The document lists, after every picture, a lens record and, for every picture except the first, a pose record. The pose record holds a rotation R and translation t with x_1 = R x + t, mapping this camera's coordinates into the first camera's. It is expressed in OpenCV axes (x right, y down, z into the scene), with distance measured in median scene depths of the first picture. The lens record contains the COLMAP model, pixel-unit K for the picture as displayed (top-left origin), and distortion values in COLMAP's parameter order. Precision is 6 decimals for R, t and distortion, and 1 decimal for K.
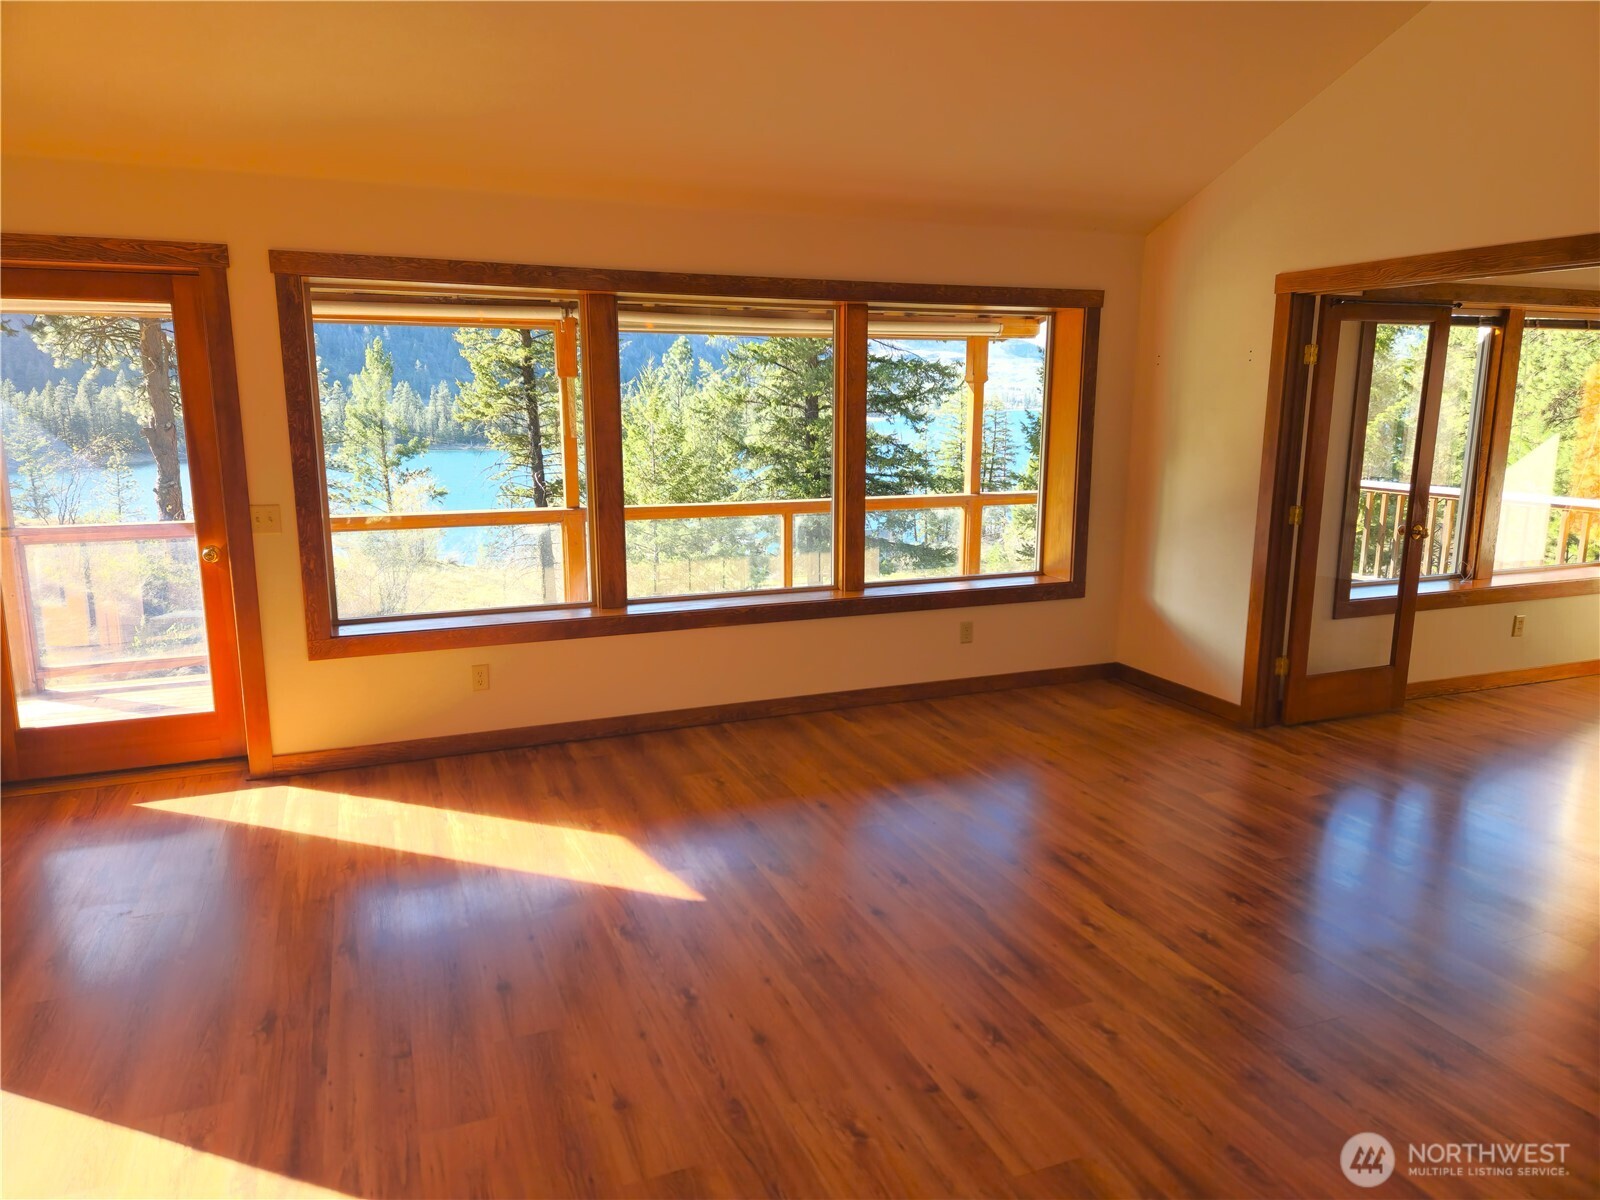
lens RADIAL K [[1063.4, 0, 788.0], [0, 1063.4, 602.7], [0, 0, 1]] dist [0.078606, -0.070474]
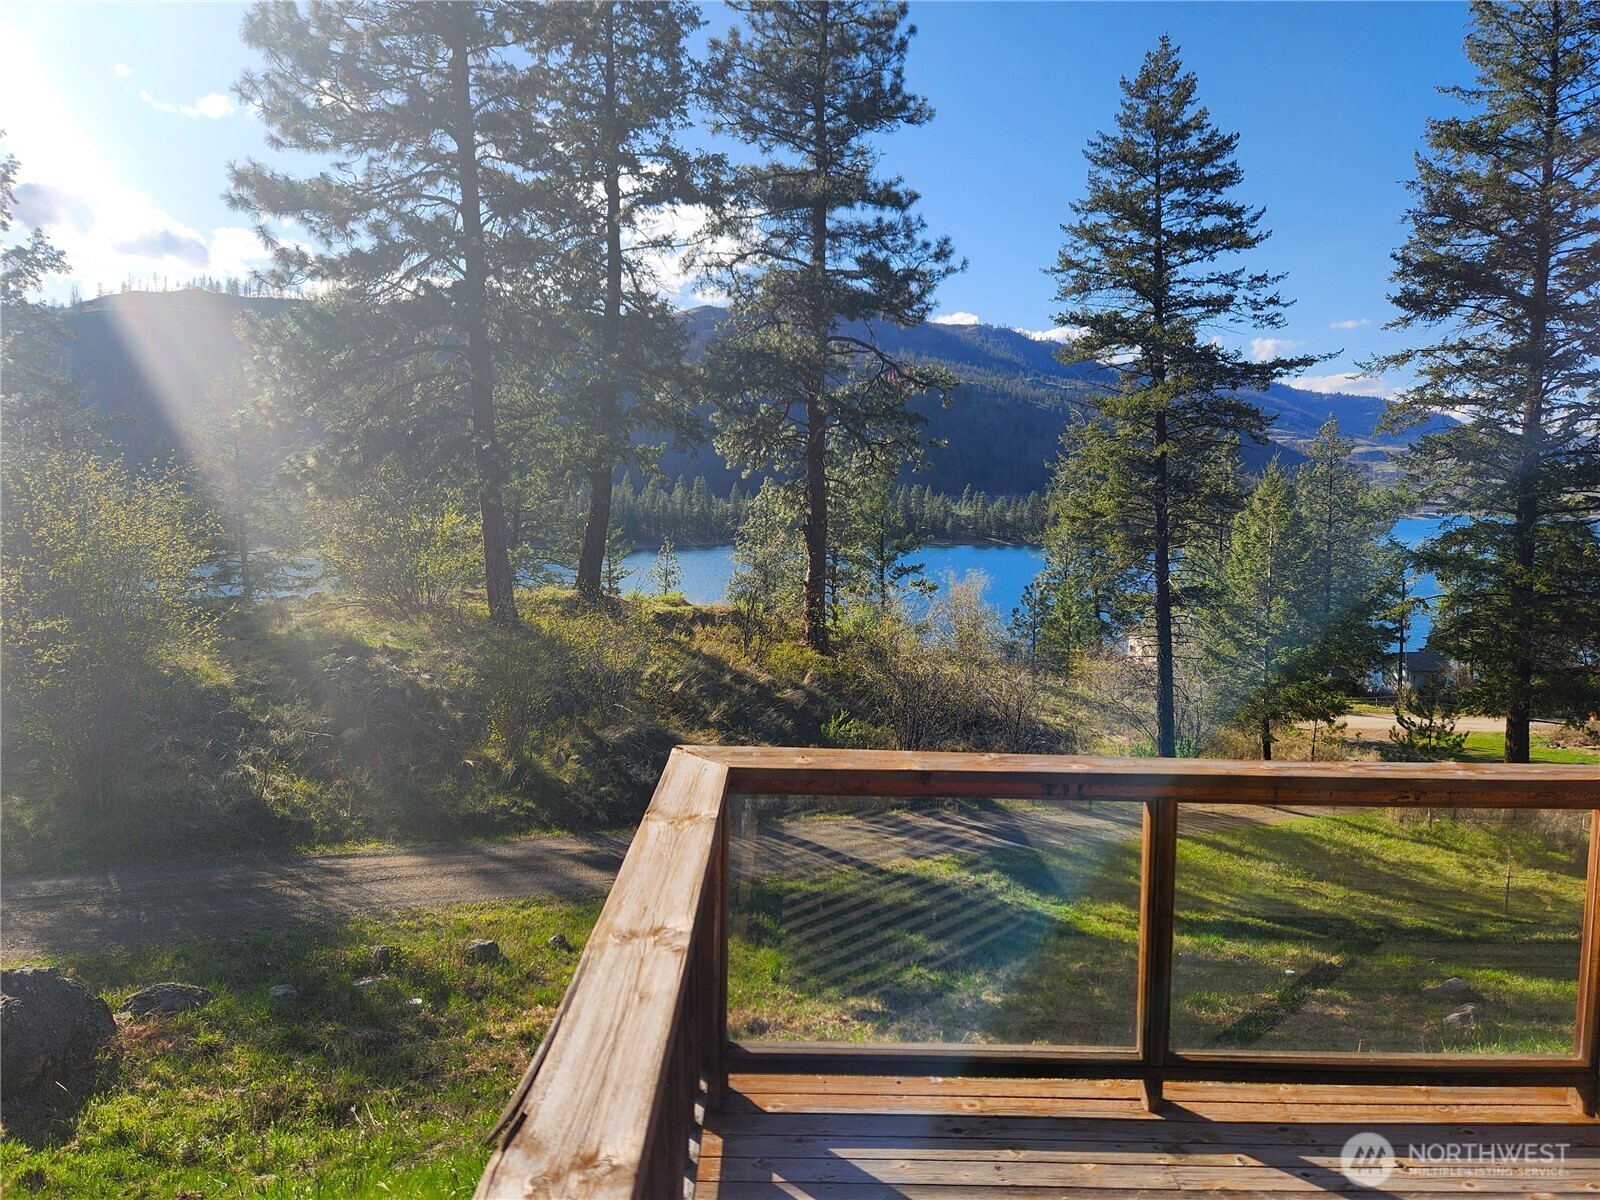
lens RADIAL K [[1063.4, 0, 799.4], [0, 1063.4, 589.9], [0, 0, 1]] dist [0.078606, -0.070474]
pose [[0.932420, 0.044064, -0.358680, -1.063829], [-0.080318, 0.992982, -0.086805, -0.042593], [0.352338, 0.109747, 0.929416, 0.240568]]
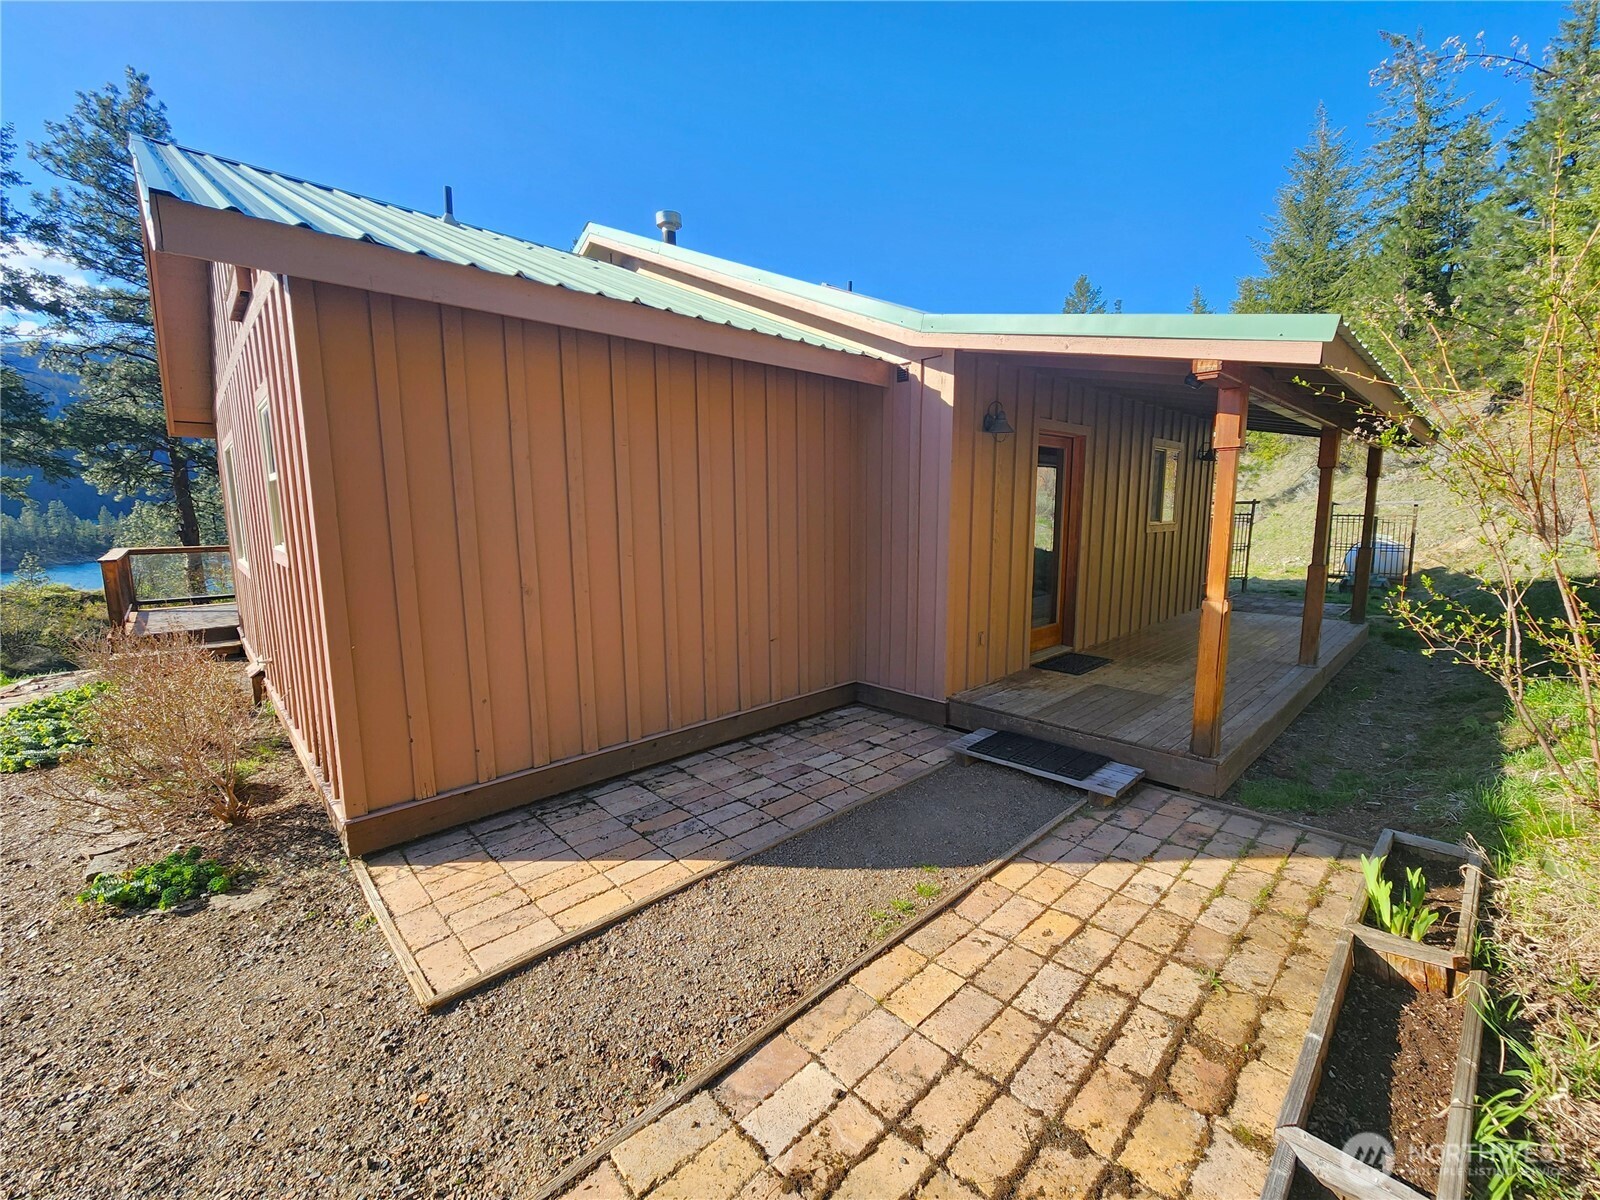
lens RADIAL K [[651.1, 0, 814.1], [0, 651.1, 600.9], [0, 0, 1]] dist [-0.002579, -0.000054]
pose [[0.922480, -0.064125, 0.380683, -0.425559], [0.082916, 0.996005, -0.033150, 0.263721], [-0.377037, 0.062144, 0.924111, -1.193358]]
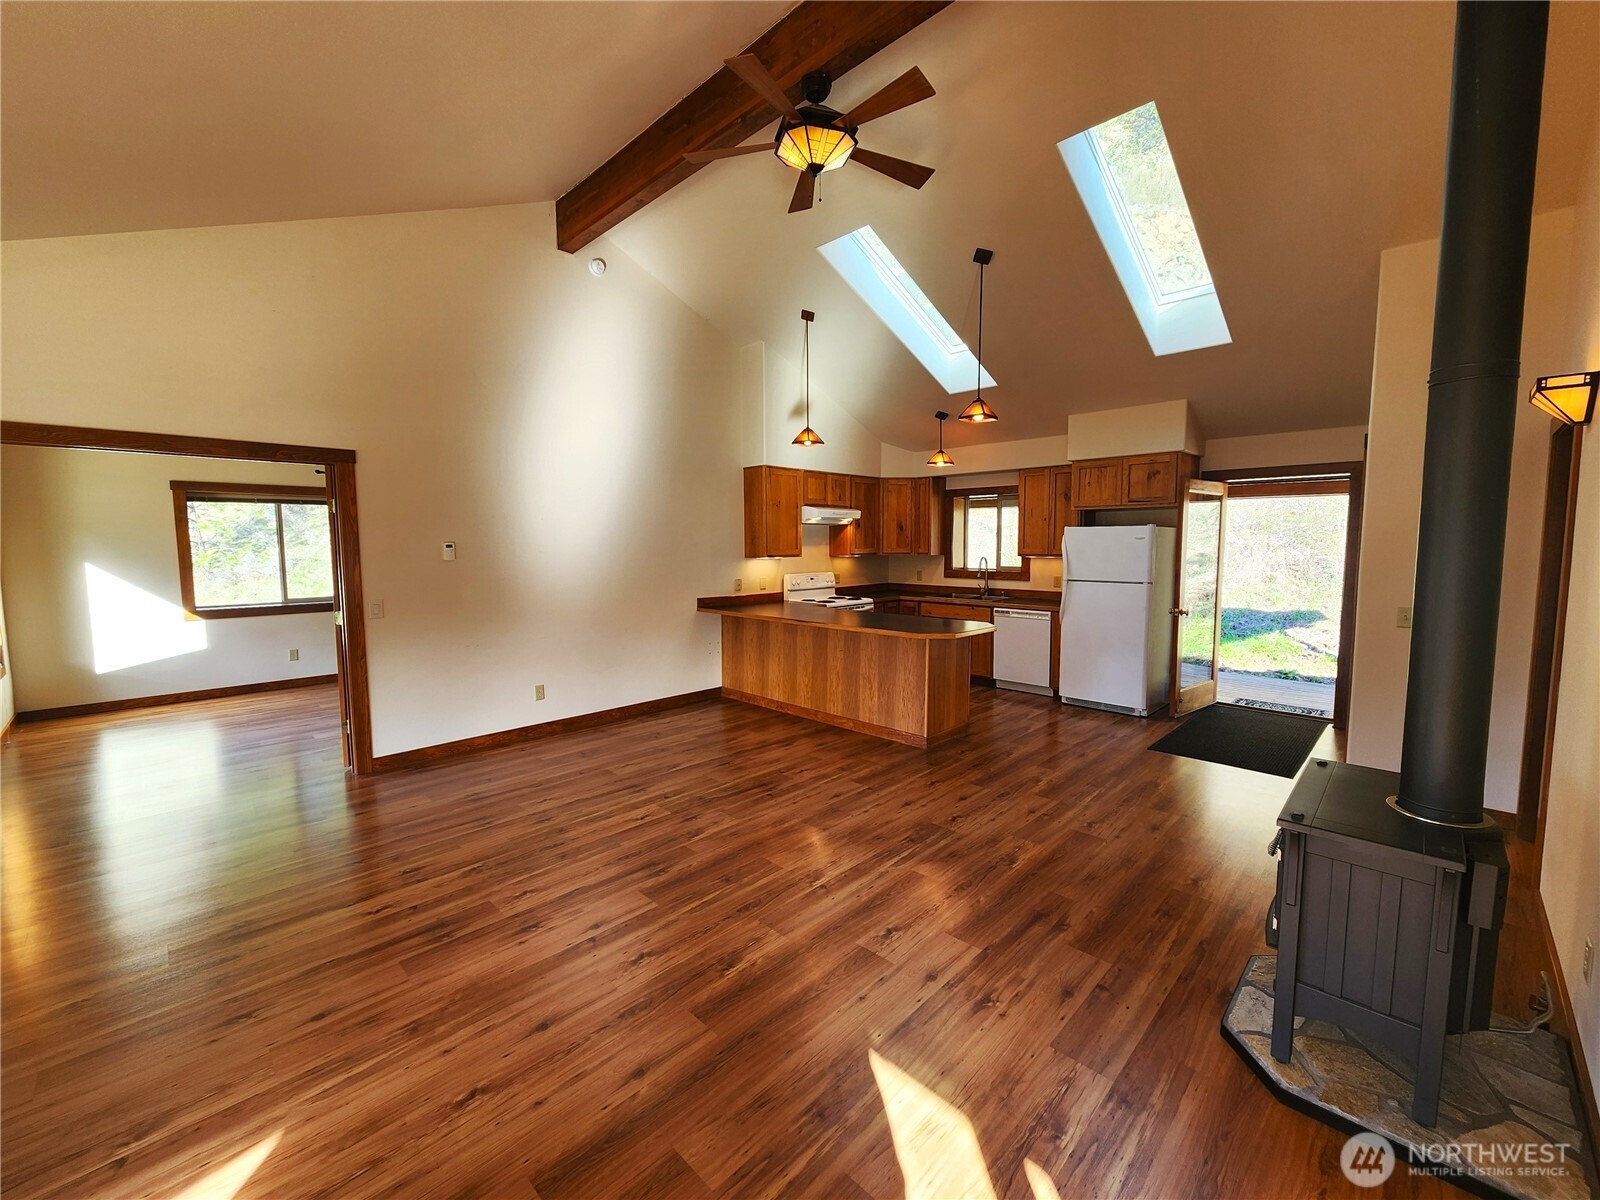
lens RADIAL K [[651.1, 0, 812.1], [0, 651.1, 597.6], [0, 0, 1]] dist [-0.002579, -0.000054]
pose [[-0.414537, -0.081182, 0.906404, -0.318873], [0.177179, 0.969753, 0.167887, -0.061152], [-0.892618, 0.230191, -0.387615, 0.354418]]
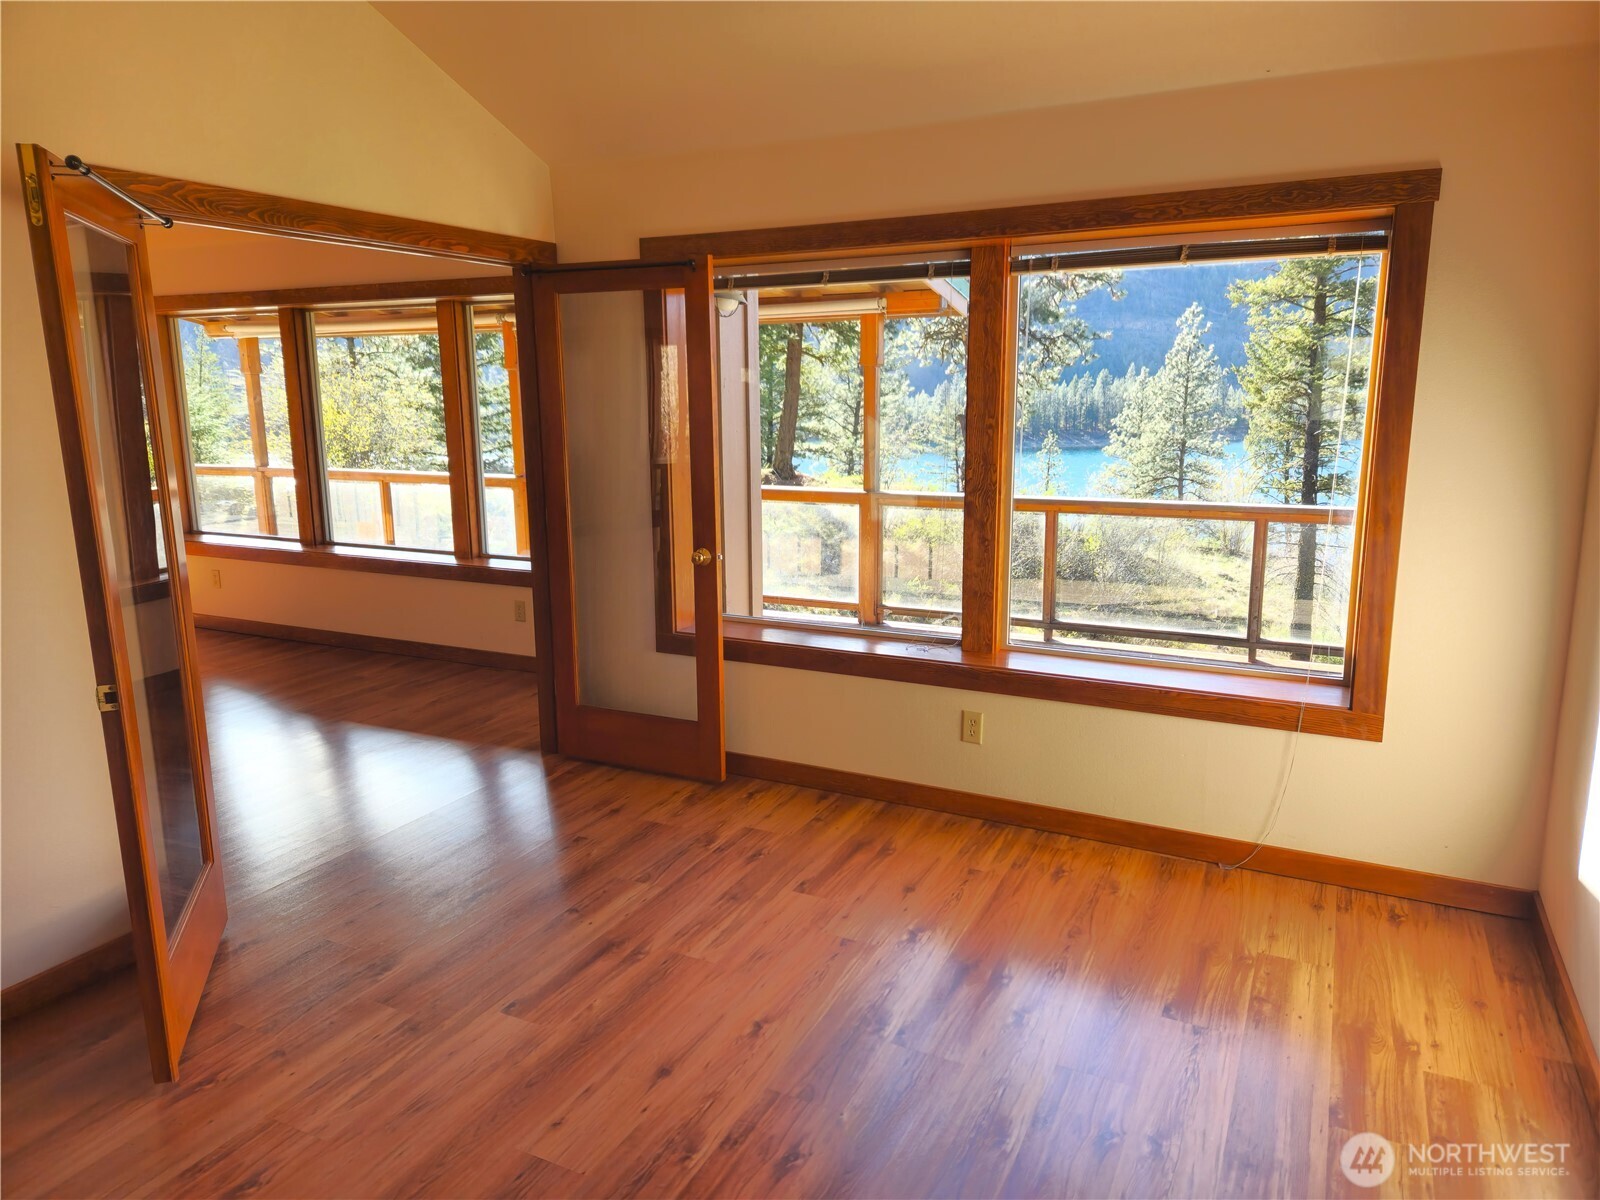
lens RADIAL K [[1063.4, 0, 805.9], [0, 1063.4, 601.9], [0, 0, 1]] dist [0.078606, -0.070474]
pose [[0.666265, 0.140277, -0.732402, 0.922718], [-0.132430, 0.988794, 0.068913, -0.073801], [0.733862, 0.051078, 0.677376, 0.415278]]
